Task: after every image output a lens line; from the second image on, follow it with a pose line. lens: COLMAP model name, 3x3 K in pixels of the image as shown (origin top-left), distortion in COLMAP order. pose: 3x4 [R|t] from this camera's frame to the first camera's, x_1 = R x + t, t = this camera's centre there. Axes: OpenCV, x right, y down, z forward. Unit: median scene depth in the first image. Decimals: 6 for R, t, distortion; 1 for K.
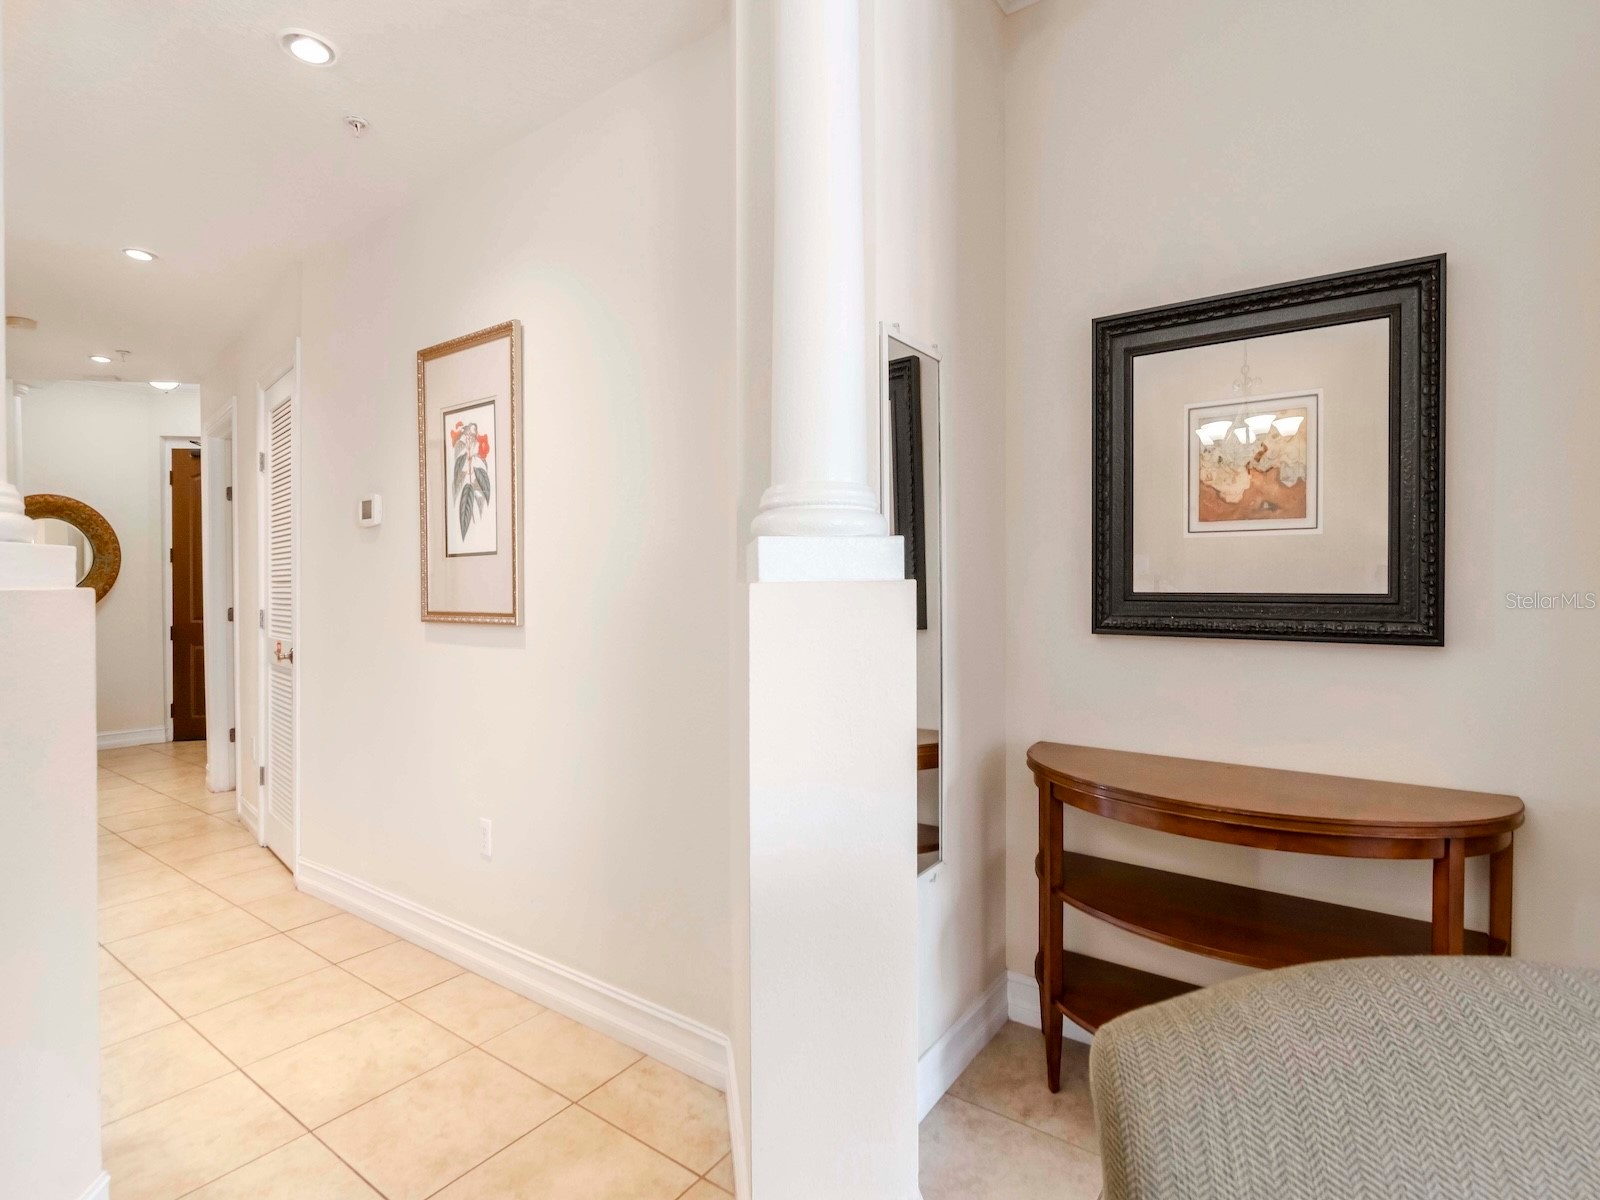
lens RADIAL K [[790.5, 0, 798.6], [0, 790.5, 605.6], [0, 0, 1]] dist [-0.011092, -0.000003]
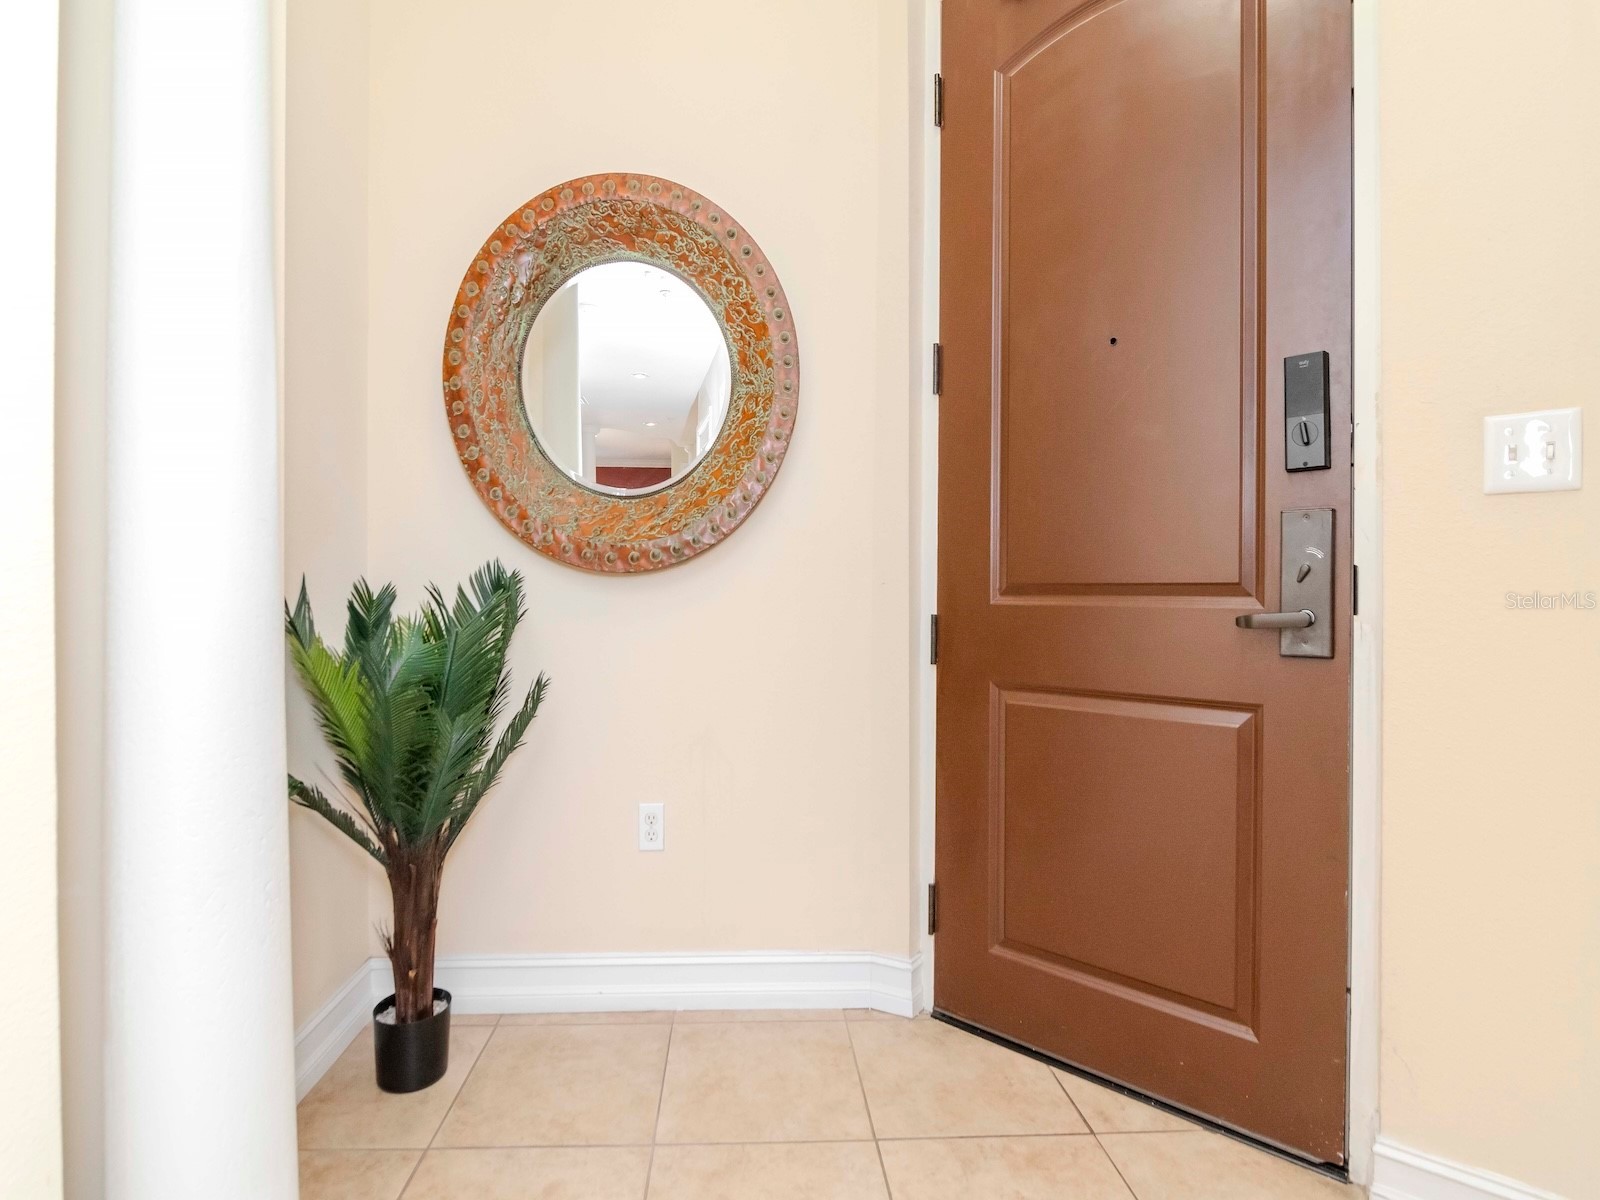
lens RADIAL K [[790.5, 0, 798.6], [0, 790.5, 605.6], [0, 0, 1]] dist [-0.011092, -0.000003]
pose [[0.644301, 0.004833, -0.764757, -0.618245], [-0.011768, 0.999924, -0.003595, 0.025769], [0.764682, 0.011316, 0.644309, 0.786040]]
